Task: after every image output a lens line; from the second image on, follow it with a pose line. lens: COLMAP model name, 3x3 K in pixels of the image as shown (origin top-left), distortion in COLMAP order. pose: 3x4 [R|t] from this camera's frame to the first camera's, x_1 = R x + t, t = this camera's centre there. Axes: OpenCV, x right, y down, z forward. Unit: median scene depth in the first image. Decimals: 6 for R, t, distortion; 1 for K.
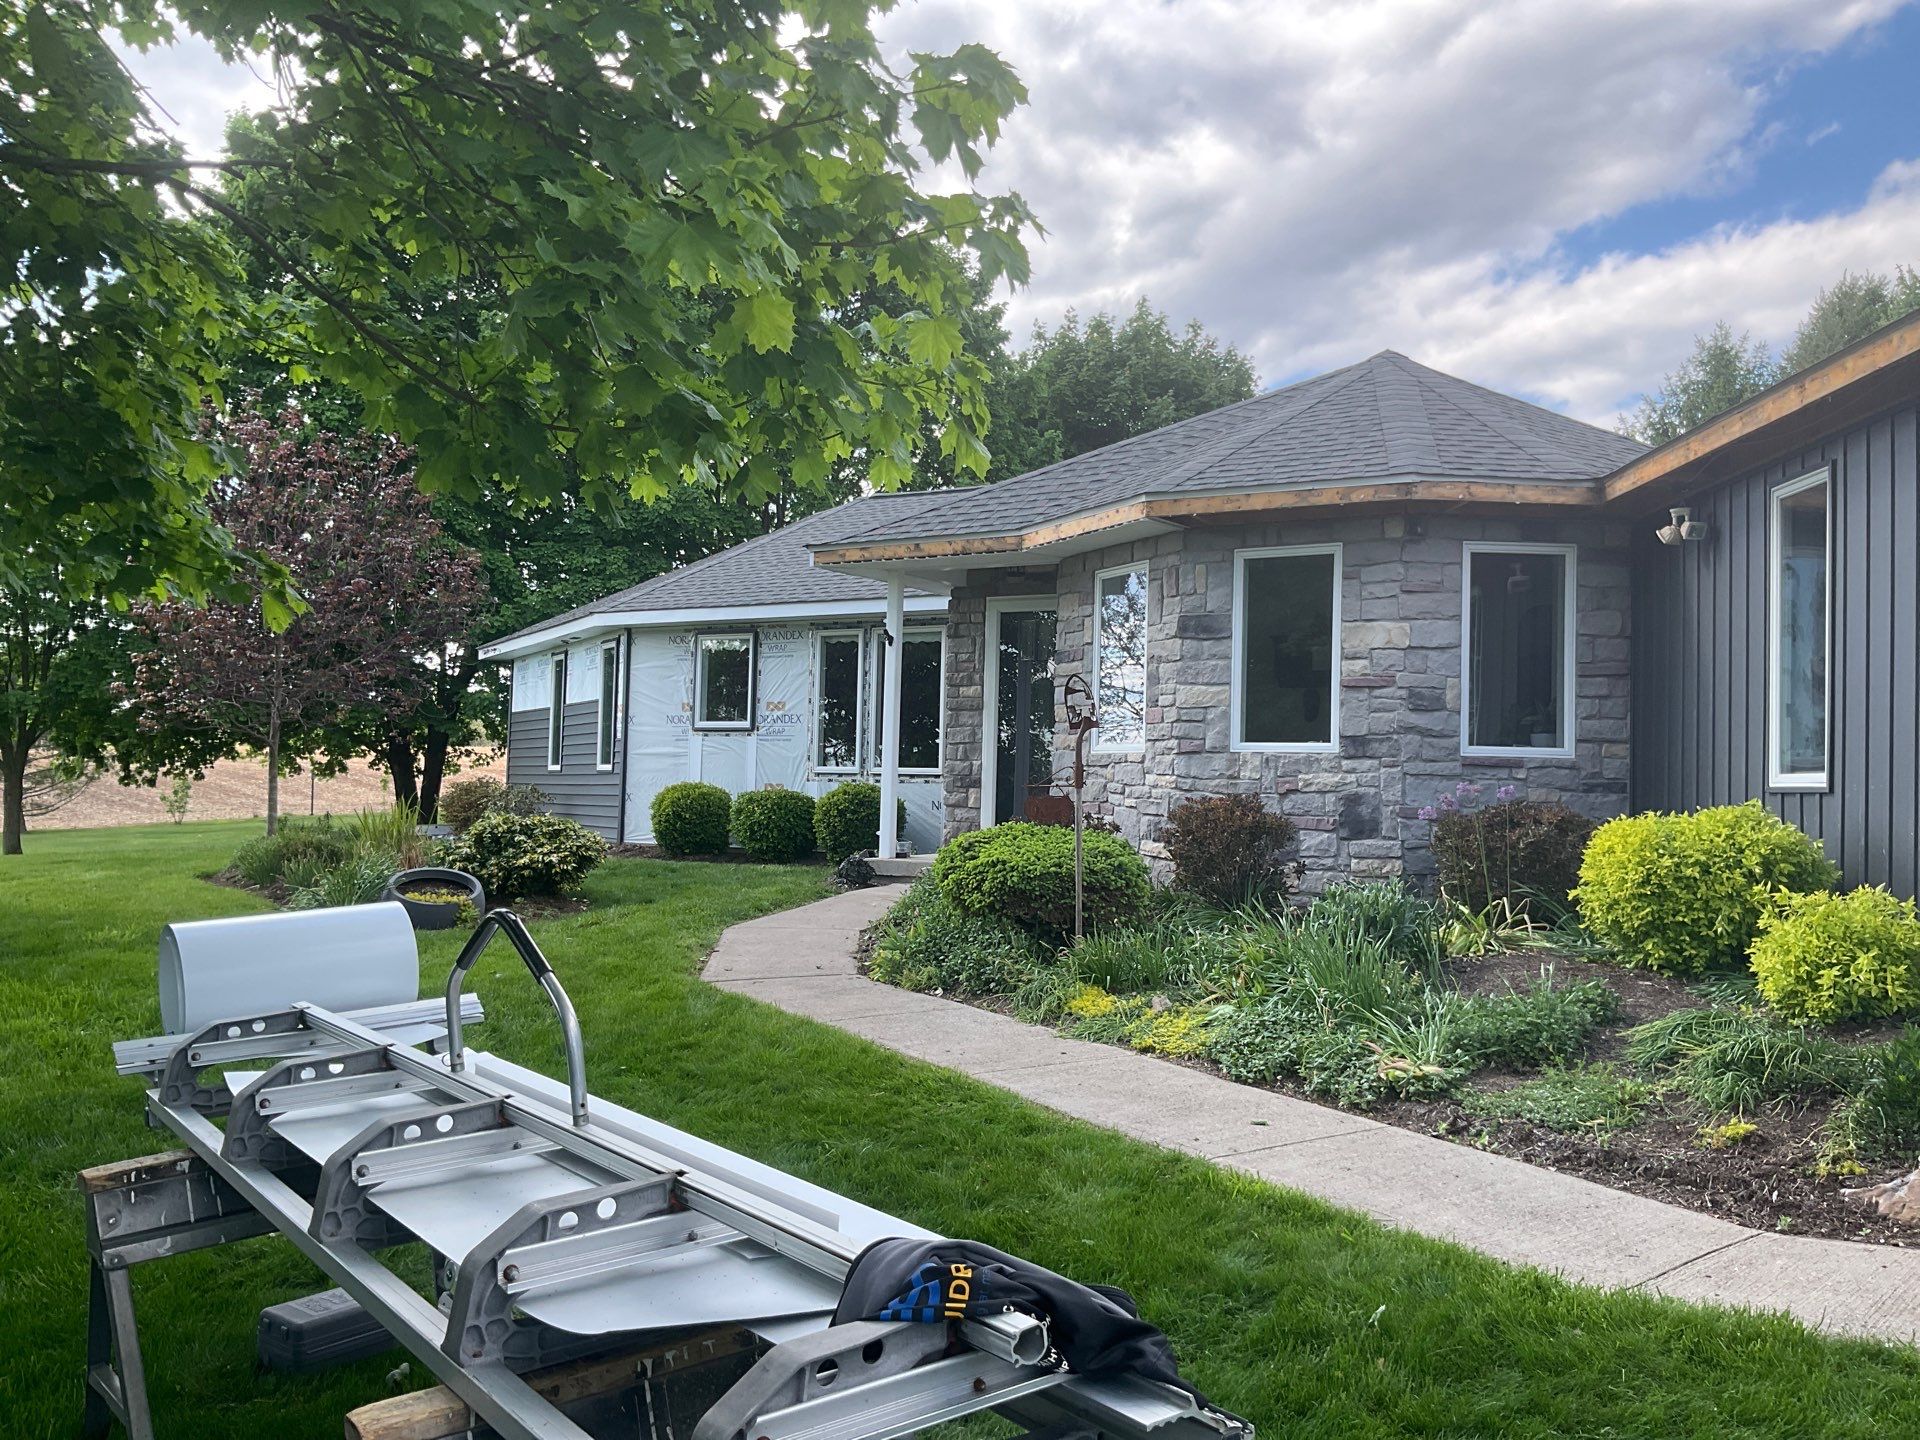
lens RADIAL K [[1572.8, 0, 960.0], [0, 1572.8, 720.0], [0, 0, 1]] dist [0.077498, -0.144504]
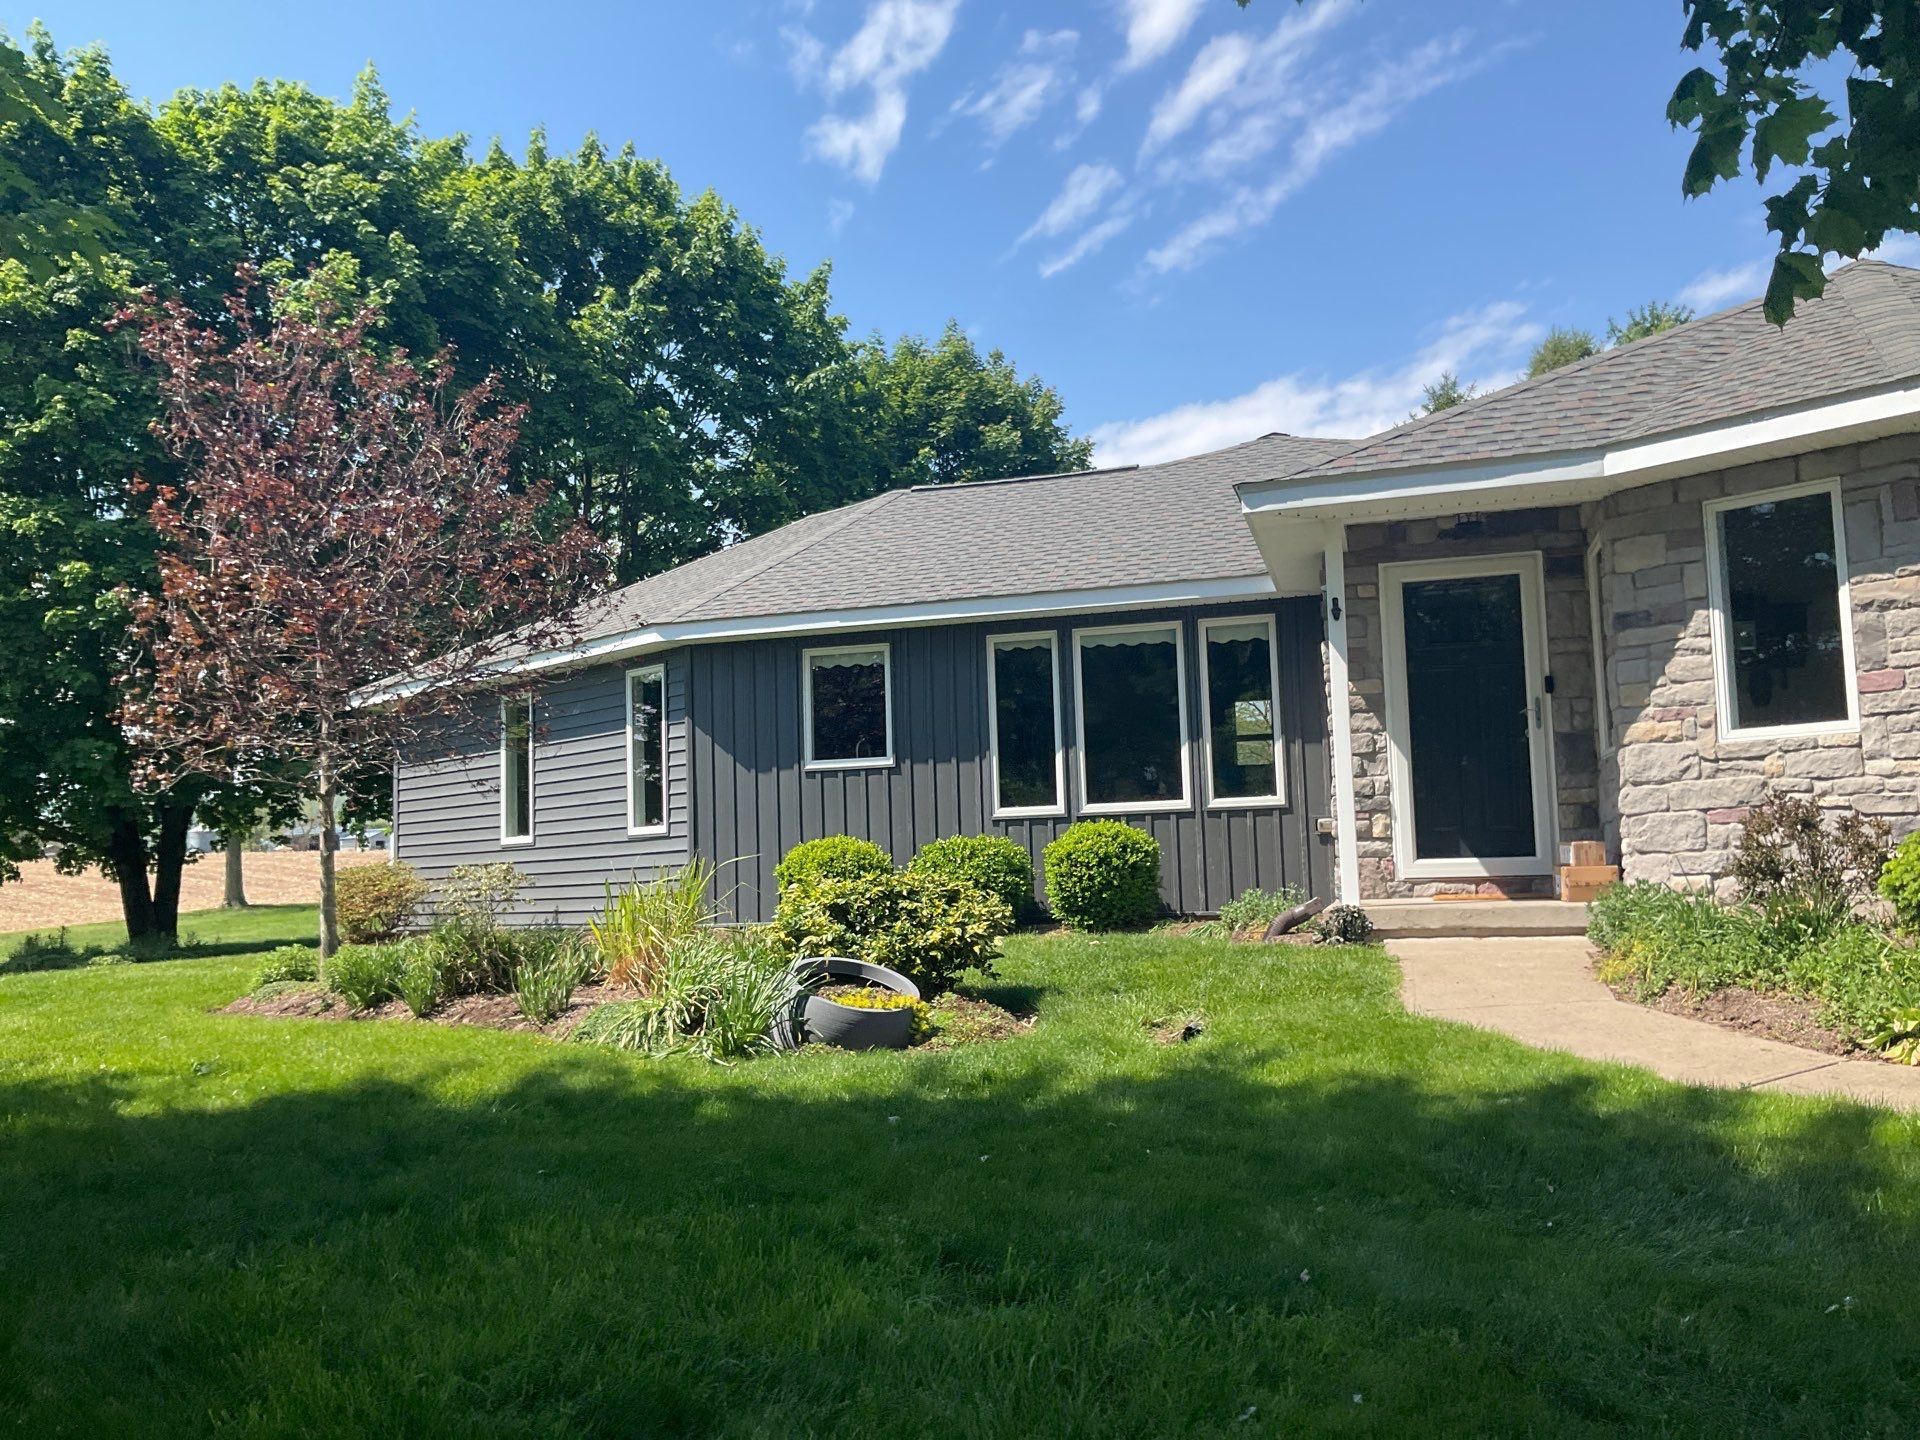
lens RADIAL K [[1573.8, 0, 960.0], [0, 1573.8, 720.0], [0, 0, 1]] dist [0.100746, -0.234036]
pose [[0.964587, -0.031720, 0.261852, -0.532793], [0.044387, 0.998106, -0.042604, 0.030724], [-0.260005, 0.052718, 0.964167, 0.422334]]
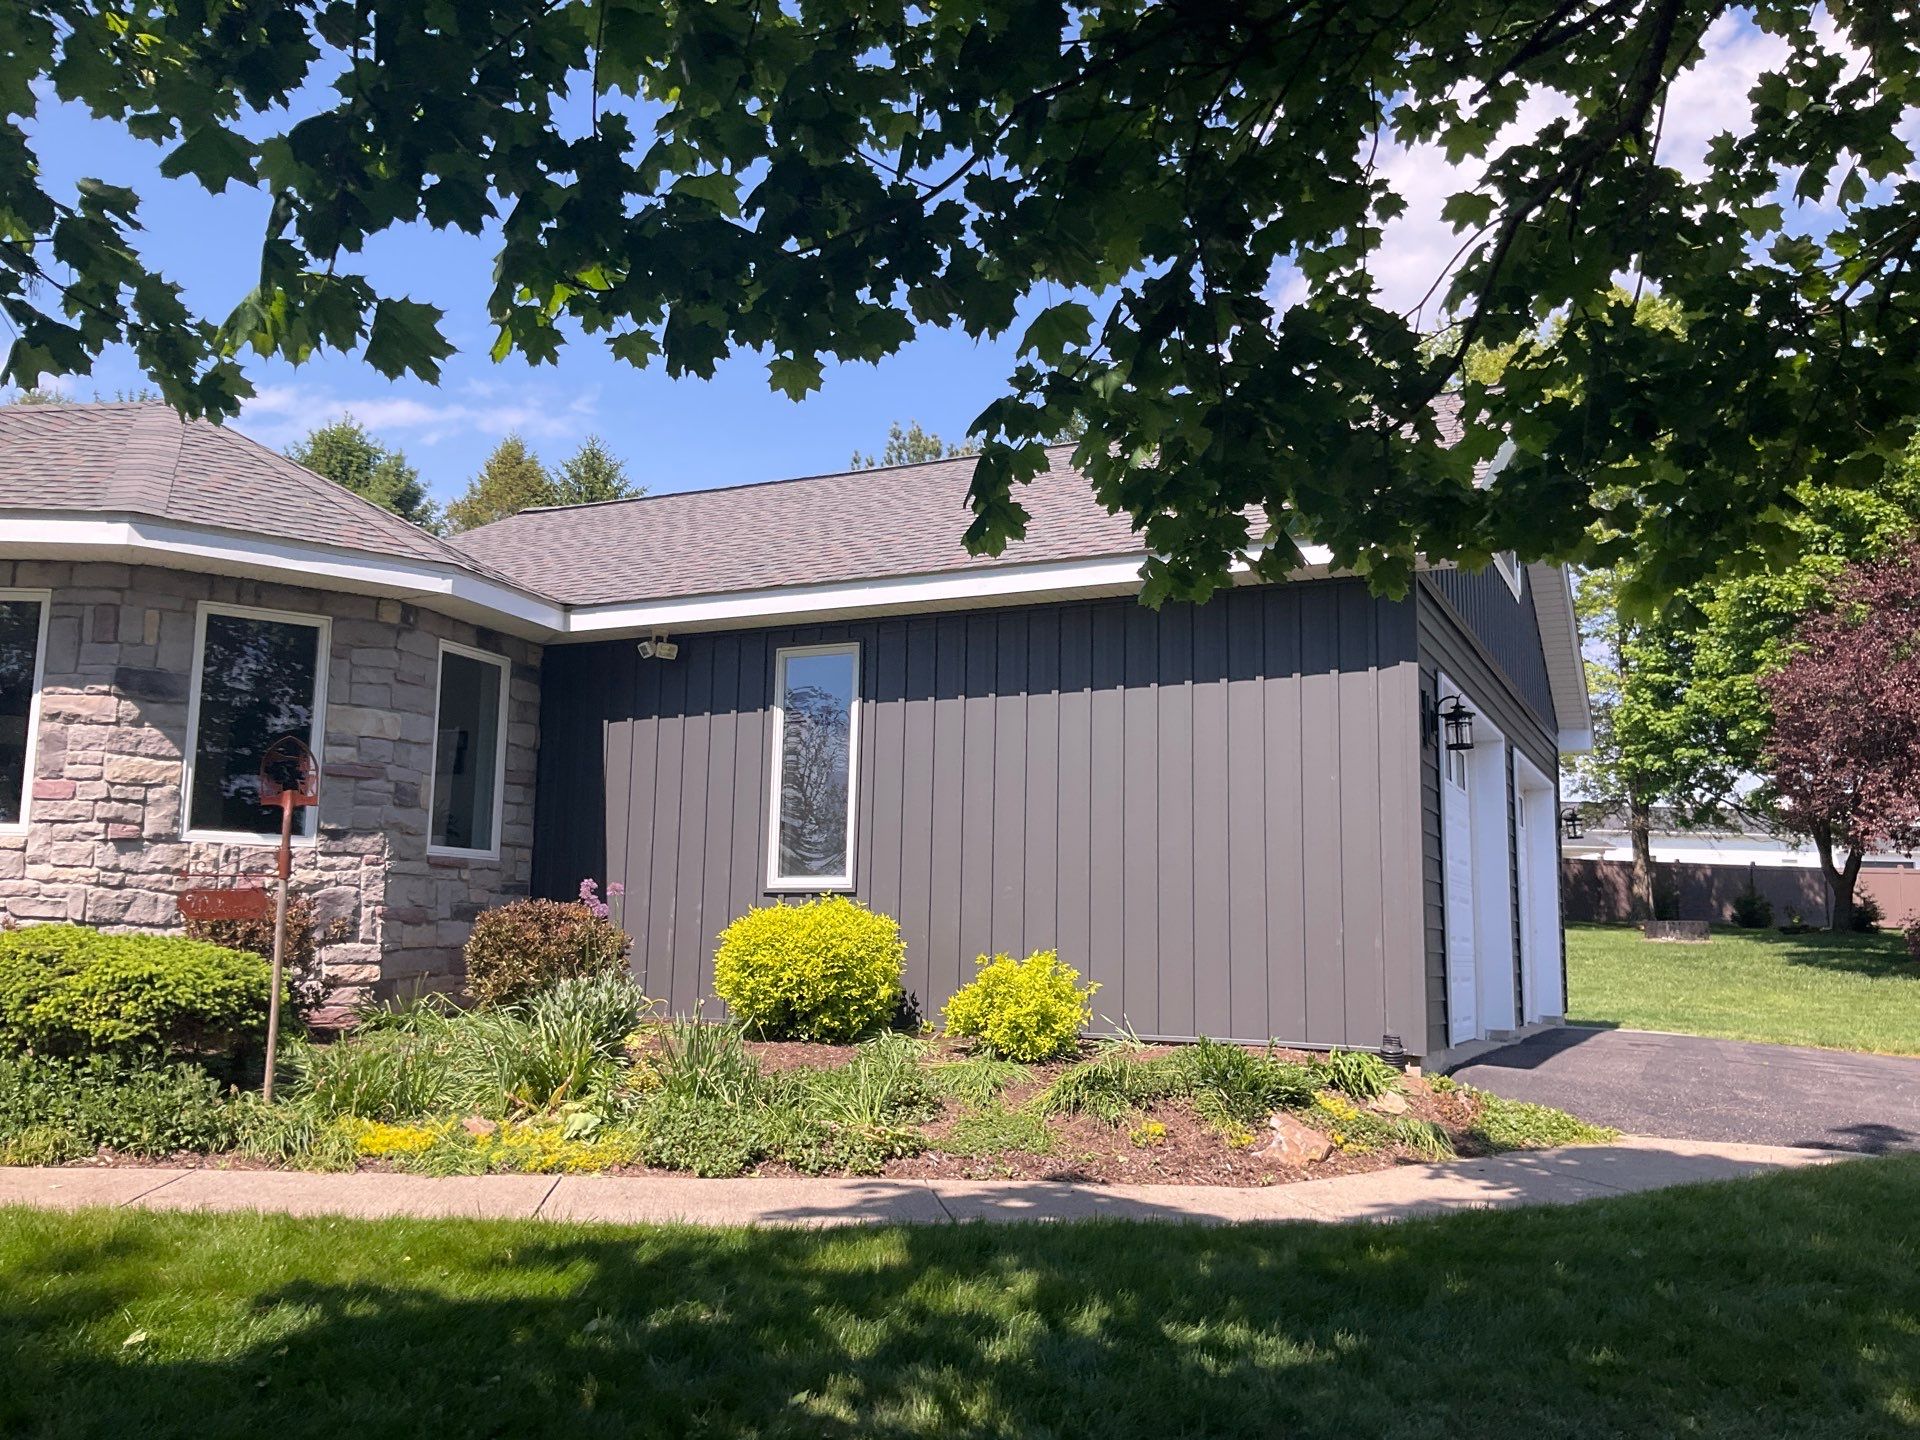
lens RADIAL K [[1573.8, 0, 960.0], [0, 1573.8, 720.0], [0, 0, 1]] dist [0.100746, -0.234036]
pose [[0.399452, 0.114066, 0.909630, -0.445665], [-0.044854, 0.993473, -0.104883, 0.027276], [-0.915656, 0.001095, 0.401961, 0.299265]]
